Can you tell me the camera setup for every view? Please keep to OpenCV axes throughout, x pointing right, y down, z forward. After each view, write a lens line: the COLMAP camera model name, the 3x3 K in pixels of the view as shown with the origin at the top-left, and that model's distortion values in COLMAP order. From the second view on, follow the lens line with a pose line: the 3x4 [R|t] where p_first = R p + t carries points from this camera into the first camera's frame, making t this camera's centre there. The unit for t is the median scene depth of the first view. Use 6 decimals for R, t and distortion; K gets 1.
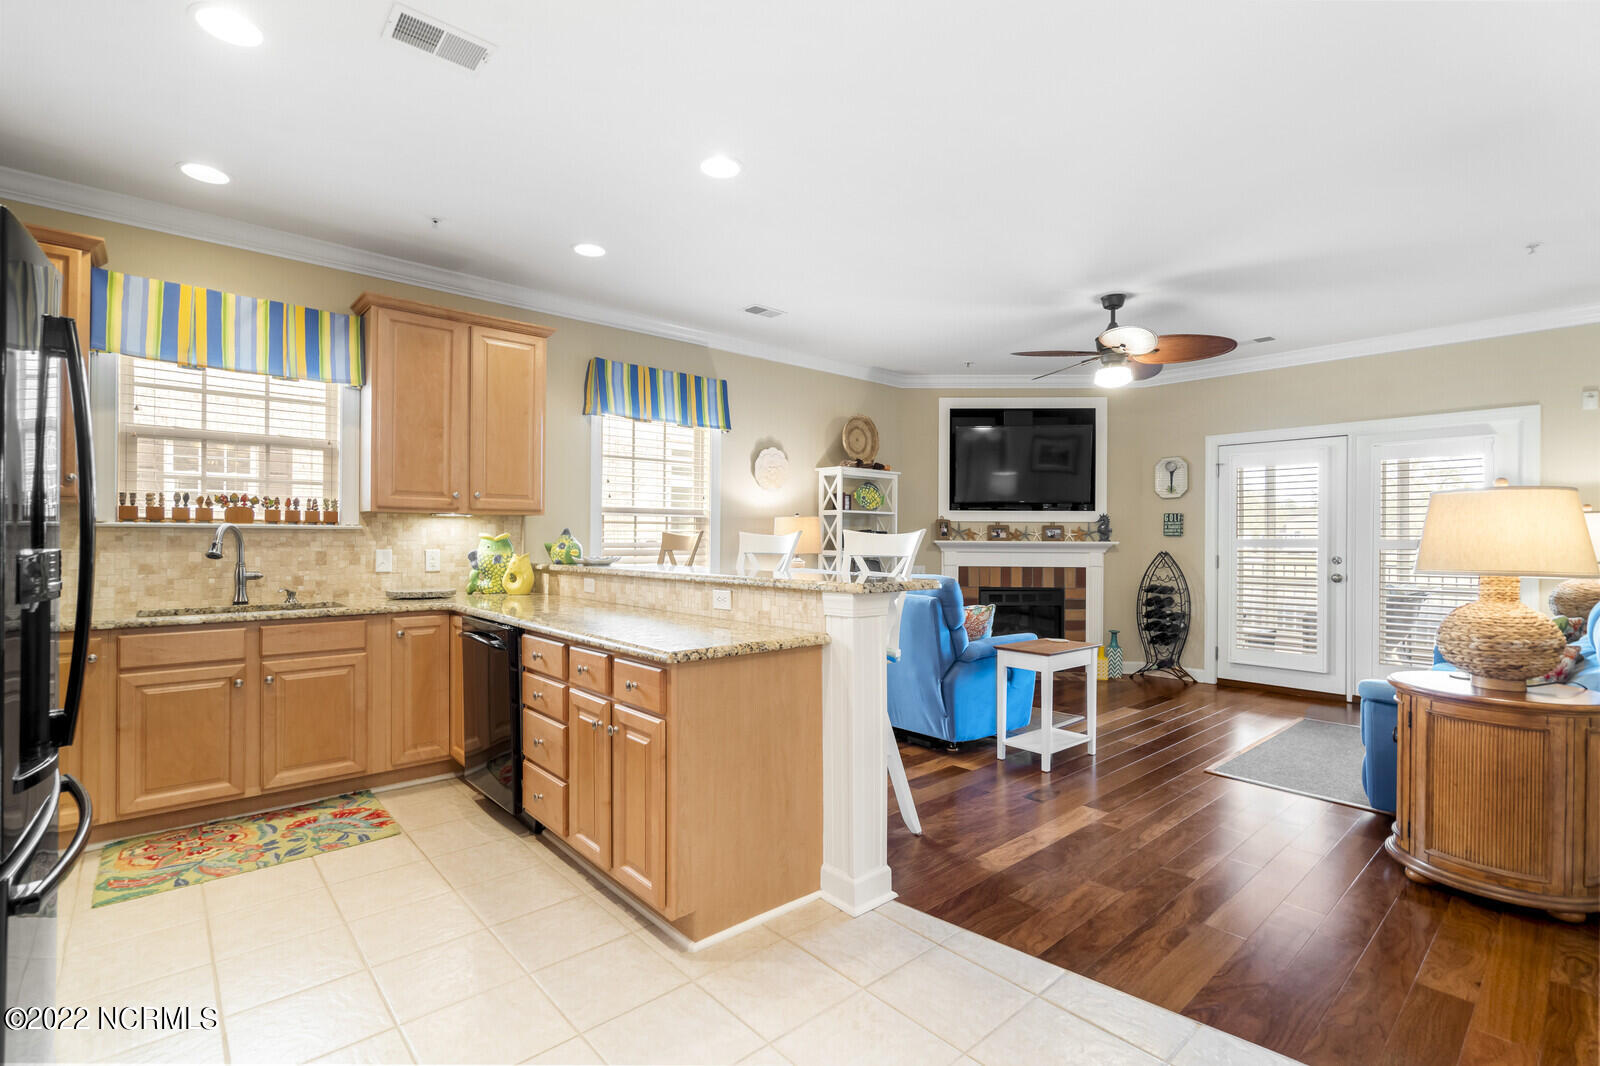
lens RADIAL K [[735.0, 0, 802.5], [0, 735.0, 536.1], [0, 0, 1]] dist [-0.005768, -0.000293]
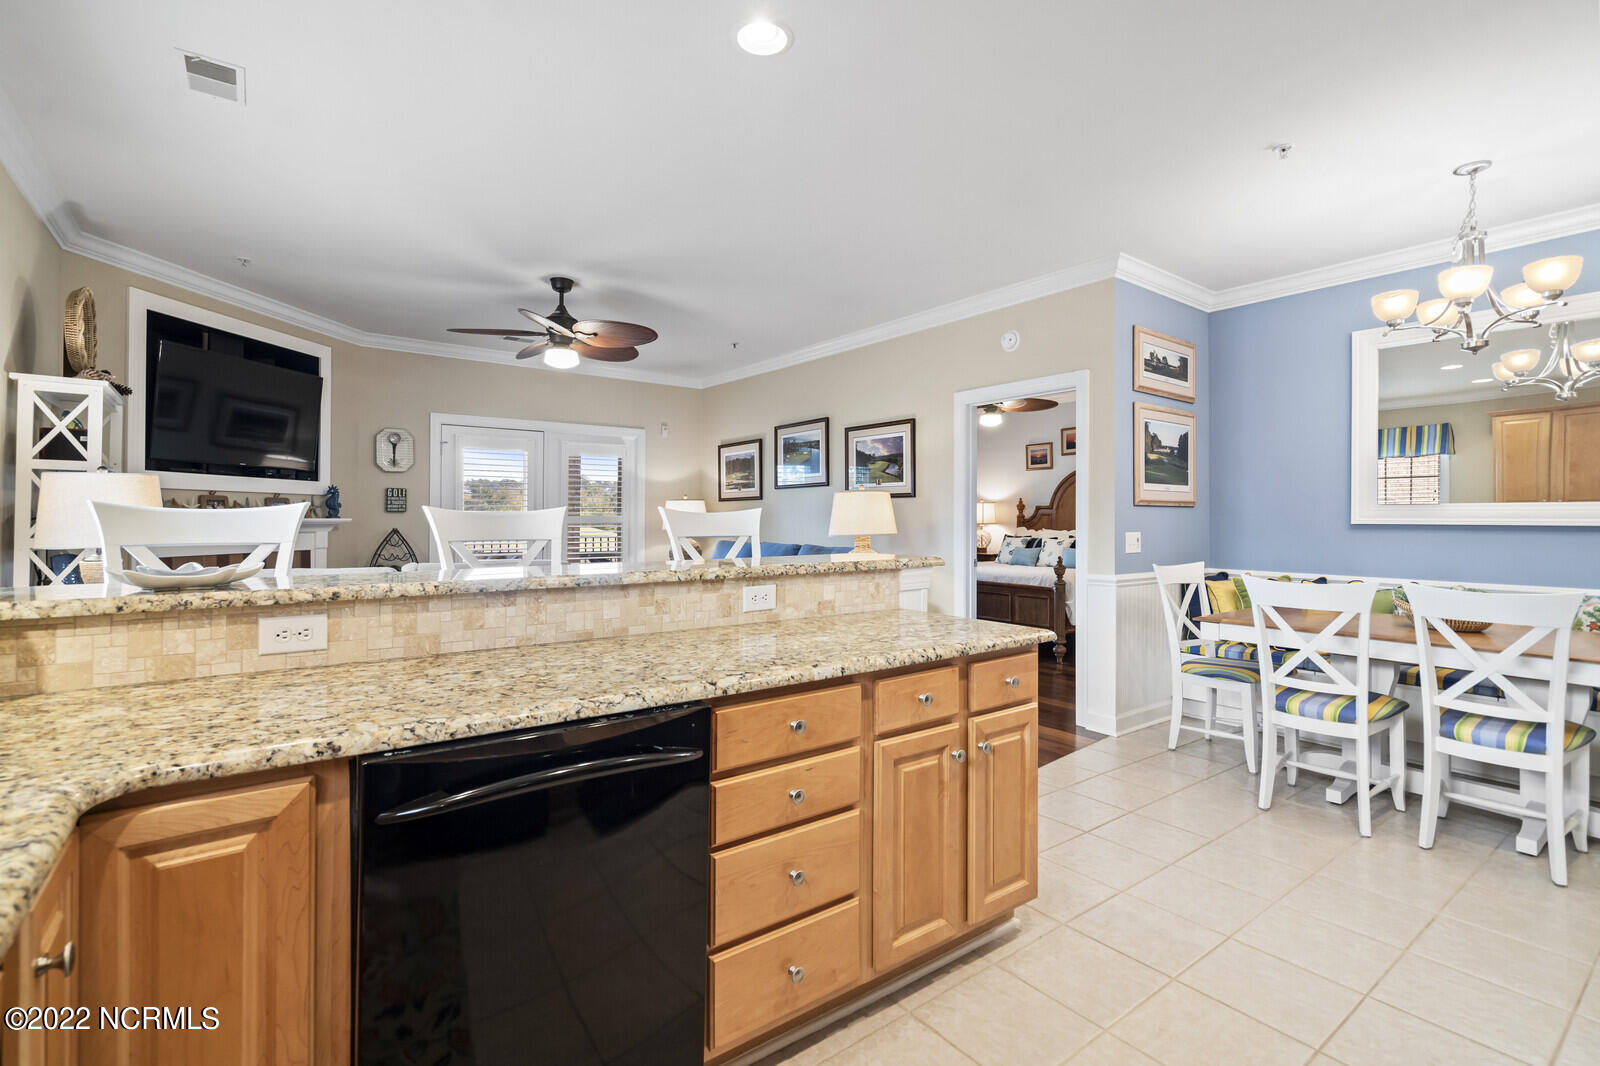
lens RADIAL K [[735.0, 0, 798.4], [0, 735.0, 508.4], [0, 0, 1]] dist [-0.005768, -0.000293]
pose [[0.080962, 0.008060, 0.996685, -0.727122], [-0.006020, 0.999953, -0.007597, -0.001306], [-0.996699, -0.005385, 0.081006, 0.745407]]
